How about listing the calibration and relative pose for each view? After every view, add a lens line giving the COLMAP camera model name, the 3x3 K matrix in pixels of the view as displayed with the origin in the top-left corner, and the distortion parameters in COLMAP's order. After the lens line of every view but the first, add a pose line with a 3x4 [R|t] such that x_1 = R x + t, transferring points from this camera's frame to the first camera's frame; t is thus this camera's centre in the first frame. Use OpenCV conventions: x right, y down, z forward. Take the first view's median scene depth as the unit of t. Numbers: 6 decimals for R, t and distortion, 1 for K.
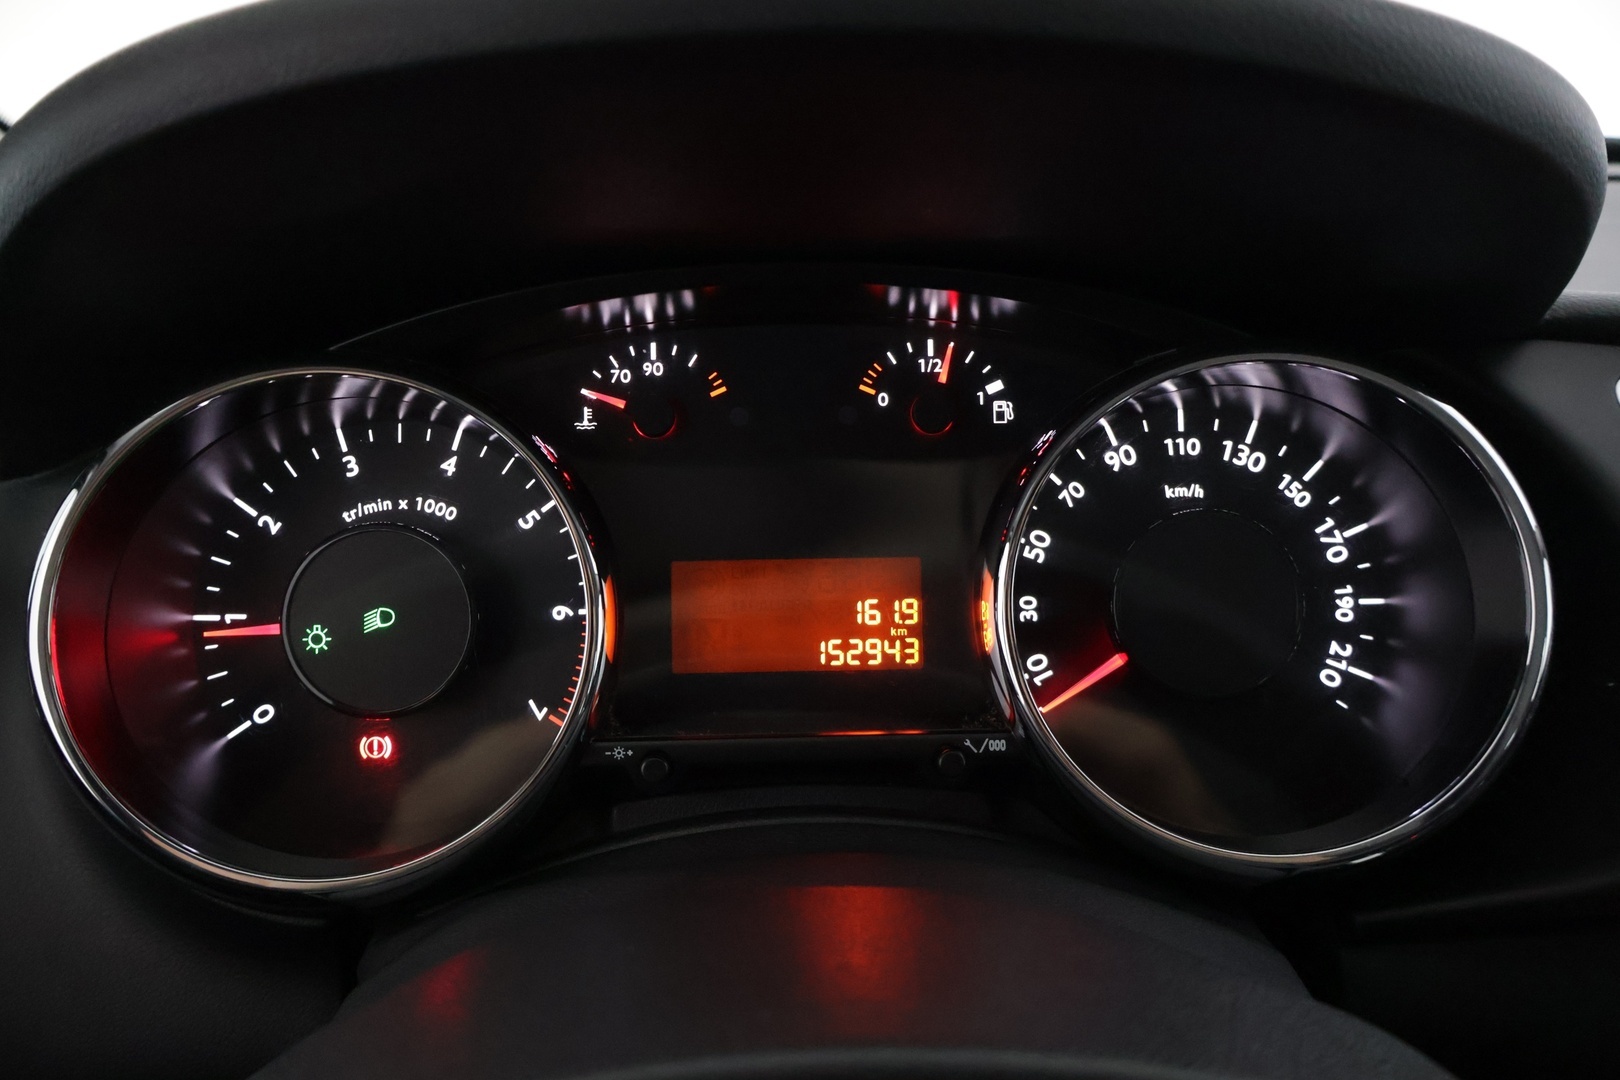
lens RADIAL K [[1342.9, 0, 810.3], [0, 1342.9, 540.5], [0, 0, 1]] dist [-0.005751, 0.002714]
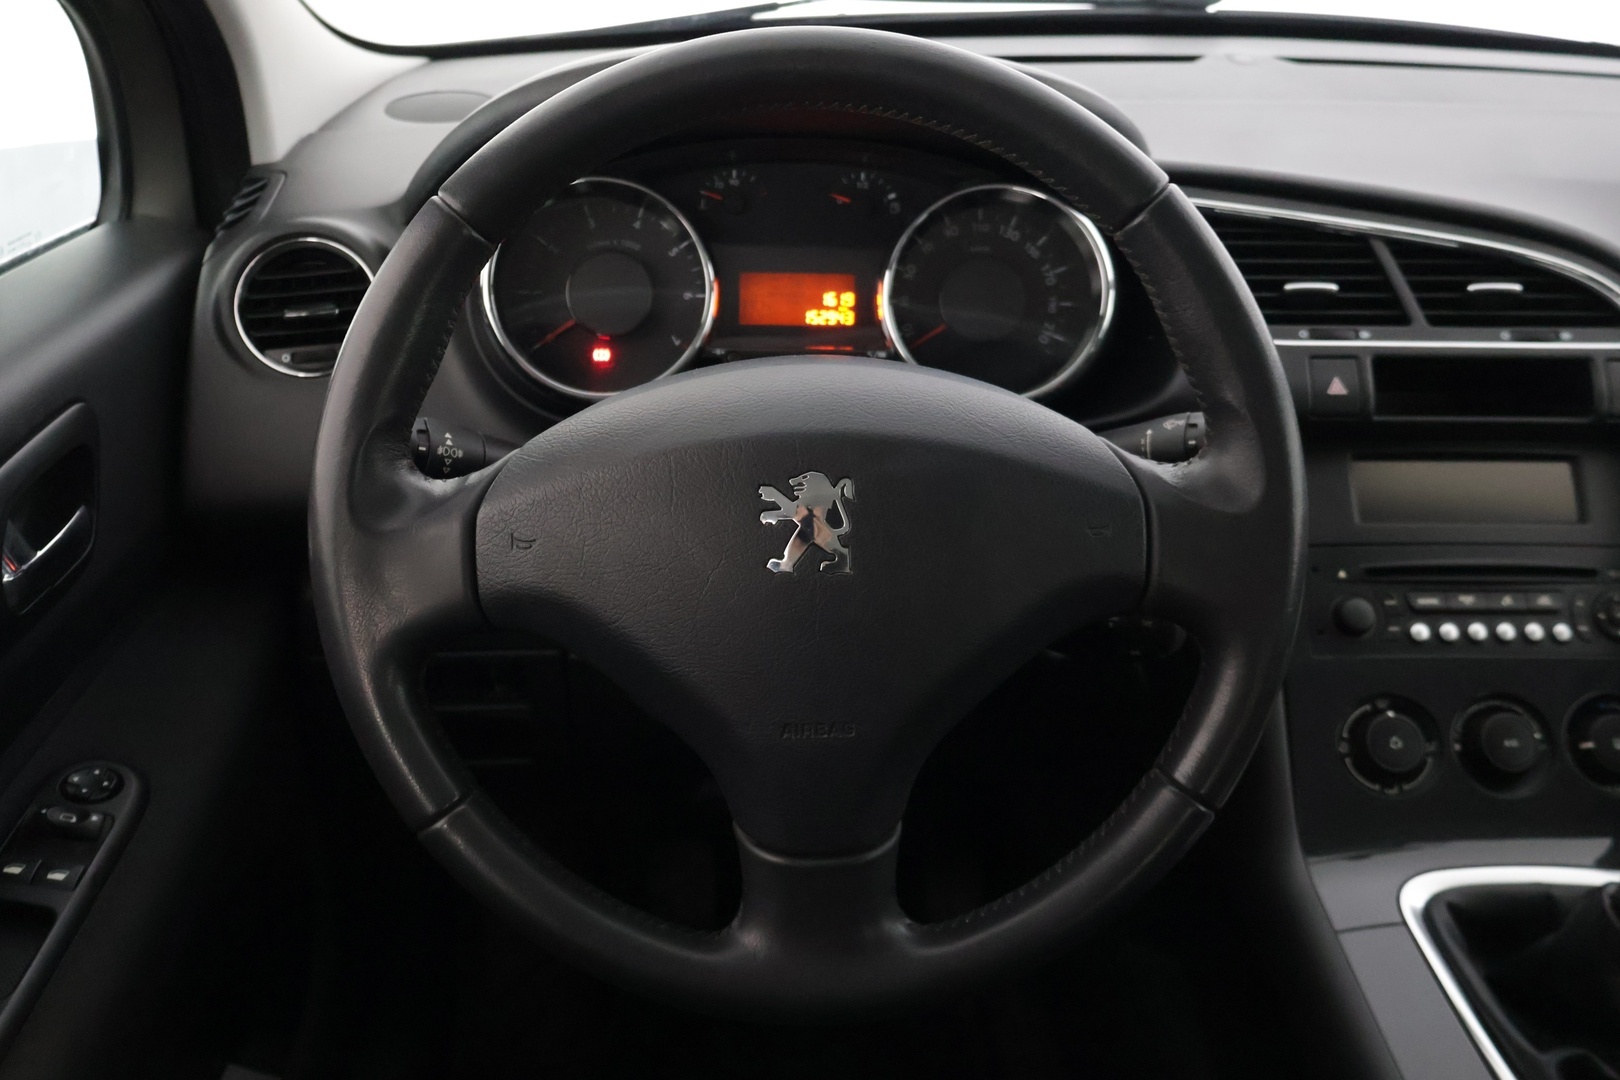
lens RADIAL K [[1481.8, 0, 811.9], [0, 1481.8, 535.1], [0, 0, 1]] dist [0.007647, 0.000000]
pose [[0.999463, 0.031838, 0.007698, 0.008152], [-0.032508, 0.992947, 0.114013, 0.159708], [-0.004013, -0.114202, 0.993449, -1.430326]]
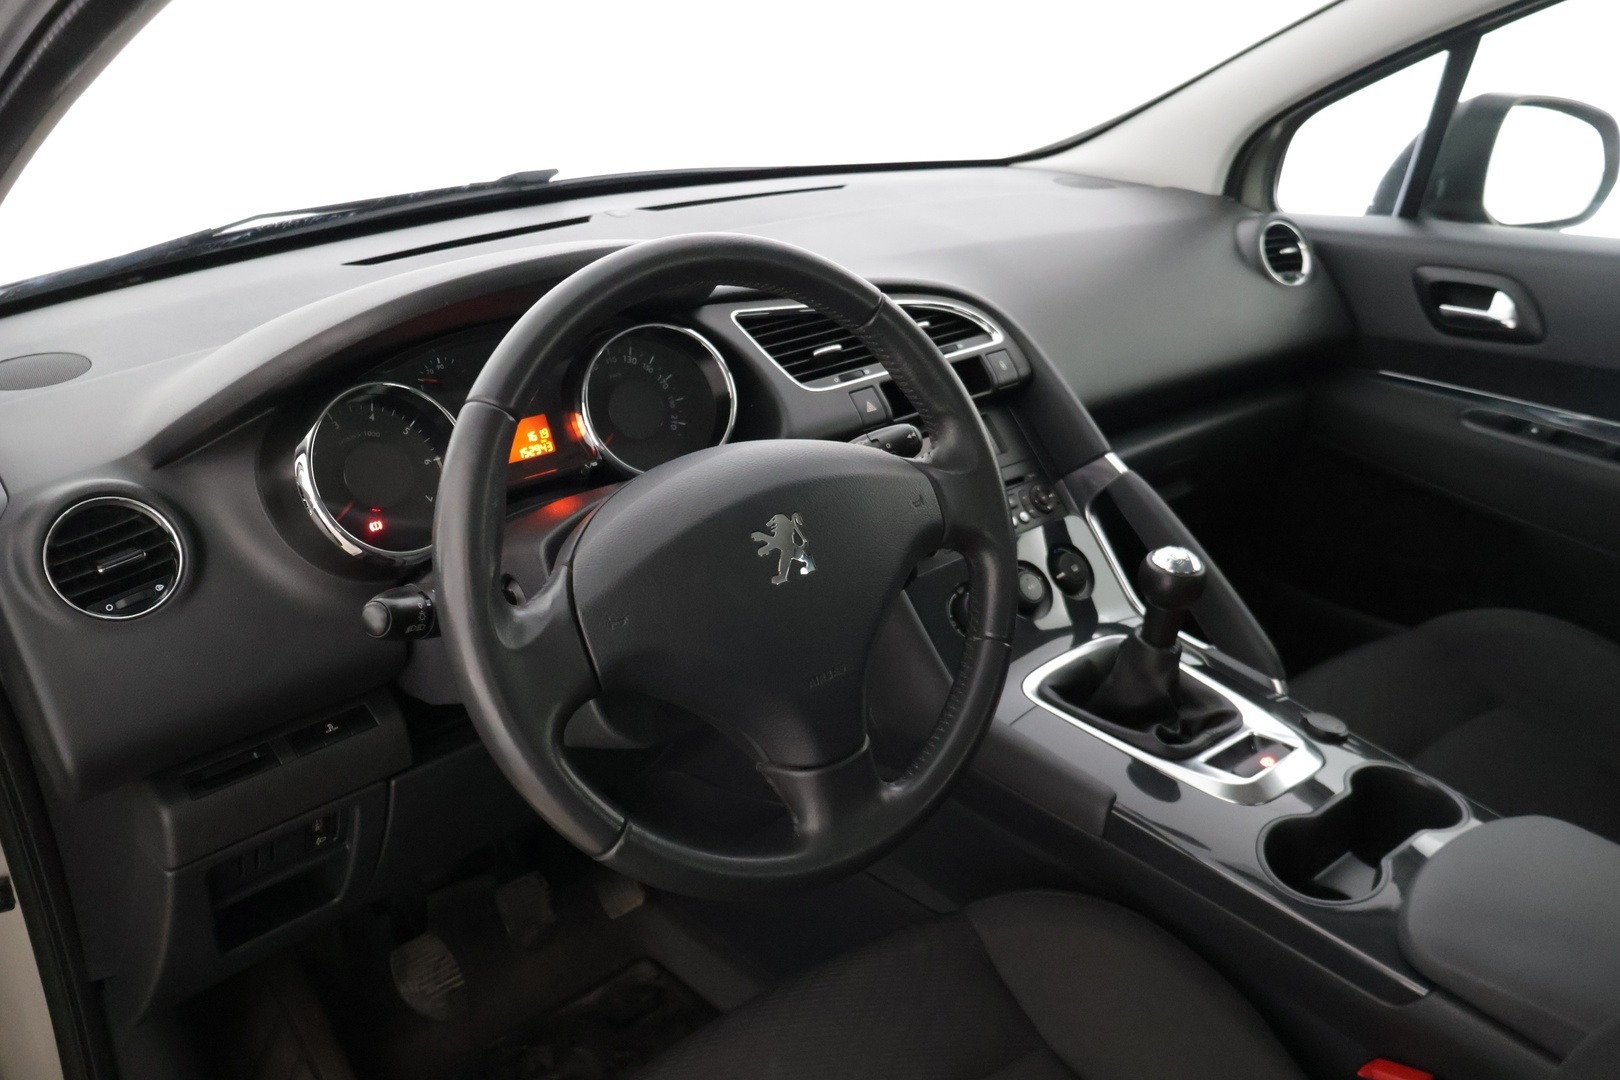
lens RADIAL K [[1342.9, 0, 811.6], [0, 1342.9, 531.4], [0, 0, 1]] dist [-0.005751, 0.002714]
pose [[0.794374, -0.251239, 0.553036, -1.114620], [0.231307, 0.966974, 0.107040, 0.080395], [-0.561664, 0.042891, 0.826253, -1.685149]]
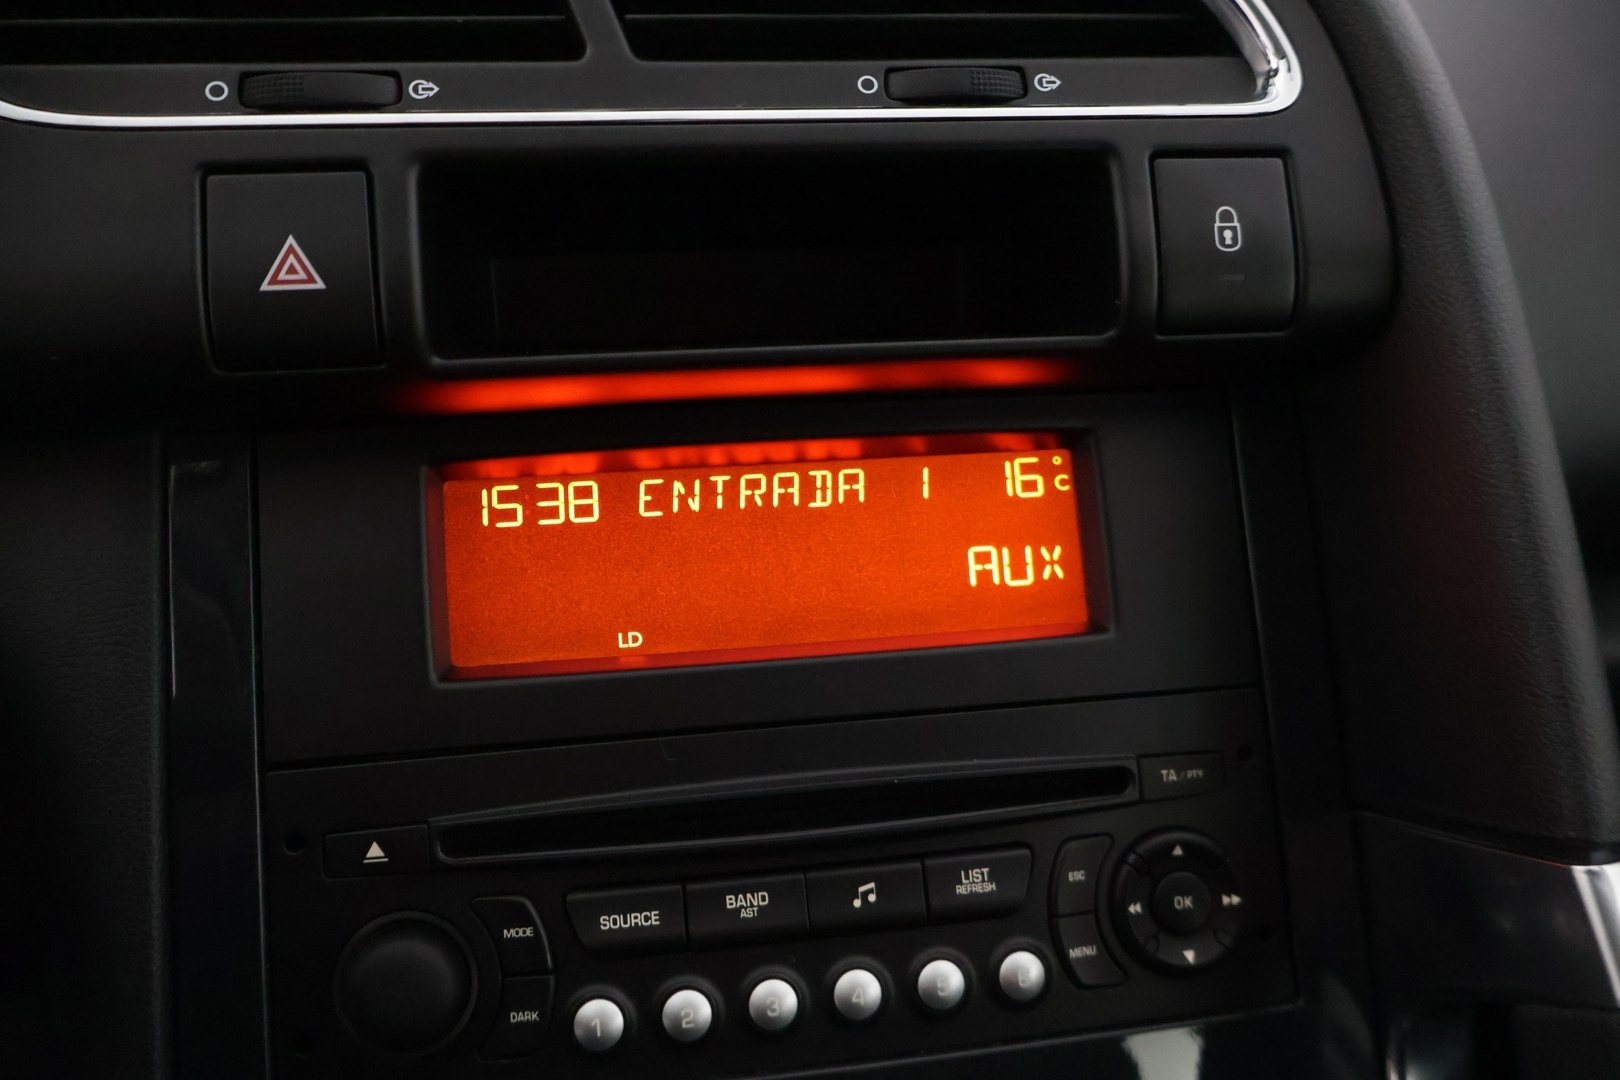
lens RADIAL K [[1342.9, 0, 813.7], [0, 1342.9, 553.9], [0, 0, 1]] dist [-0.005751, 0.002714]
pose [[0.990514, -0.032314, 0.133560, 0.969051], [-0.004205, 0.964374, 0.264510, 0.129966], [-0.137349, -0.262562, 0.955090, 0.180636]]
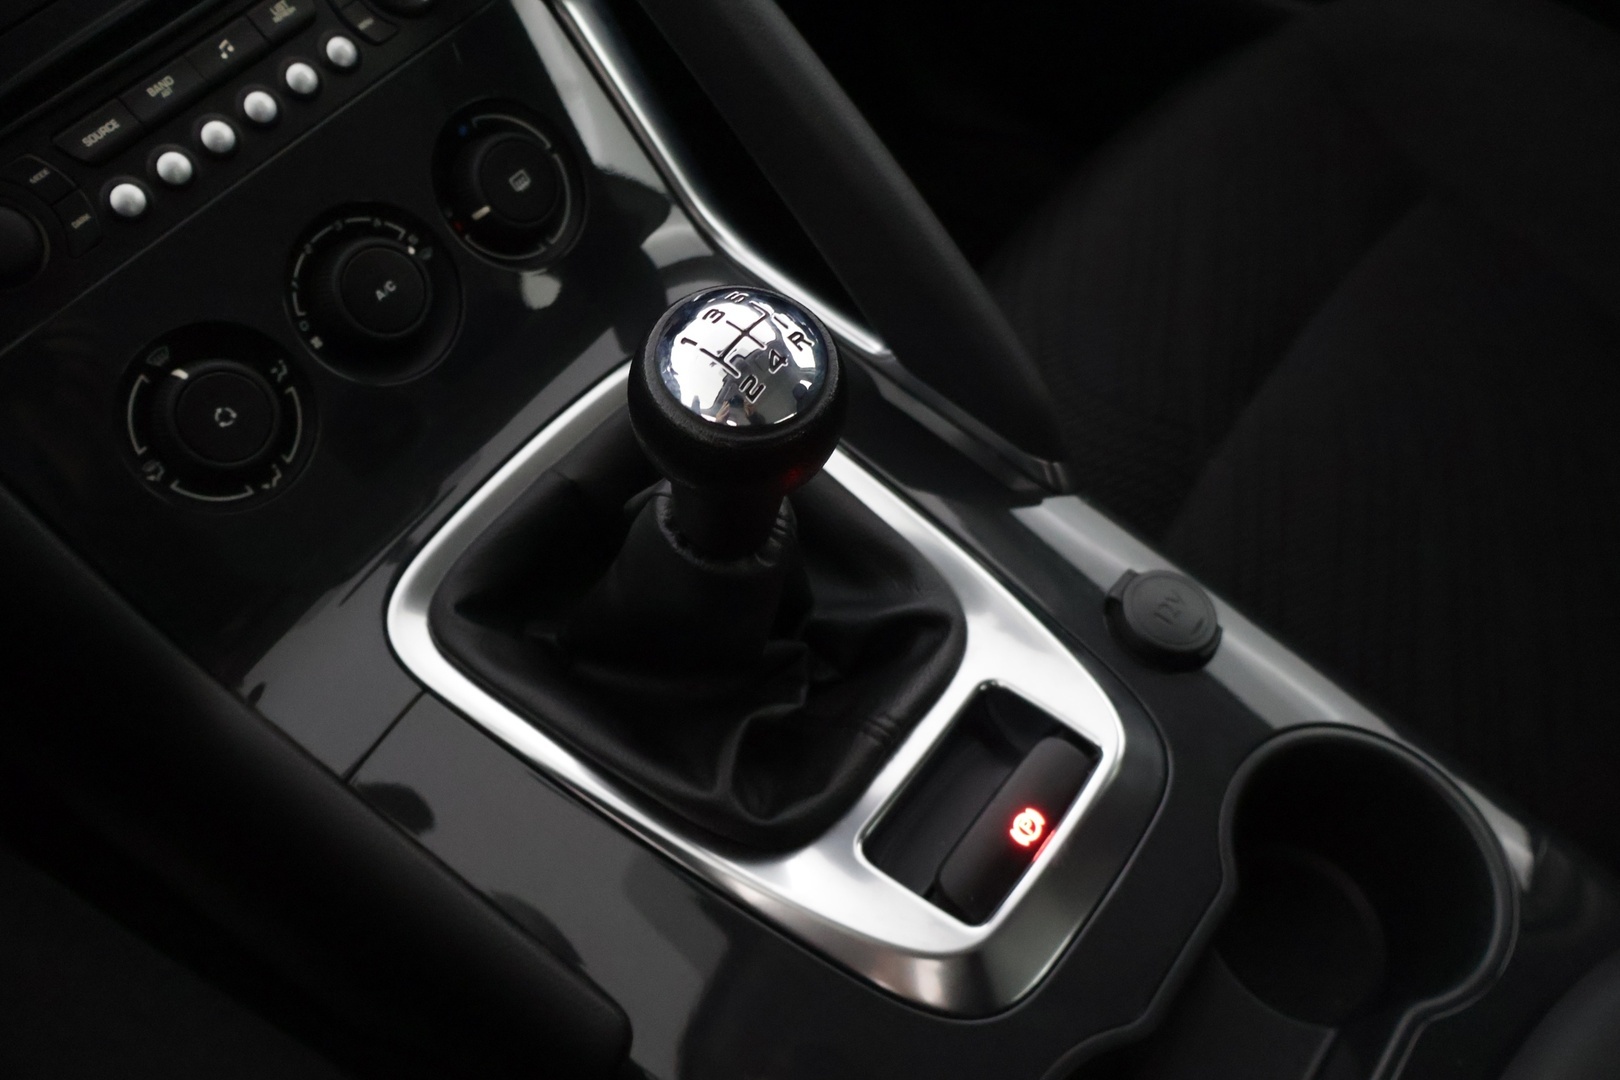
lens RADIAL K [[1342.9, 0, 806.5], [0, 1342.9, 533.3], [0, 0, 1]] dist [-0.005751, 0.002714]
pose [[0.639616, -0.646190, 0.416329, 0.683942], [0.266268, 0.694322, 0.668594, 0.157709], [-0.721105, -0.316789, 0.616159, -0.324237]]
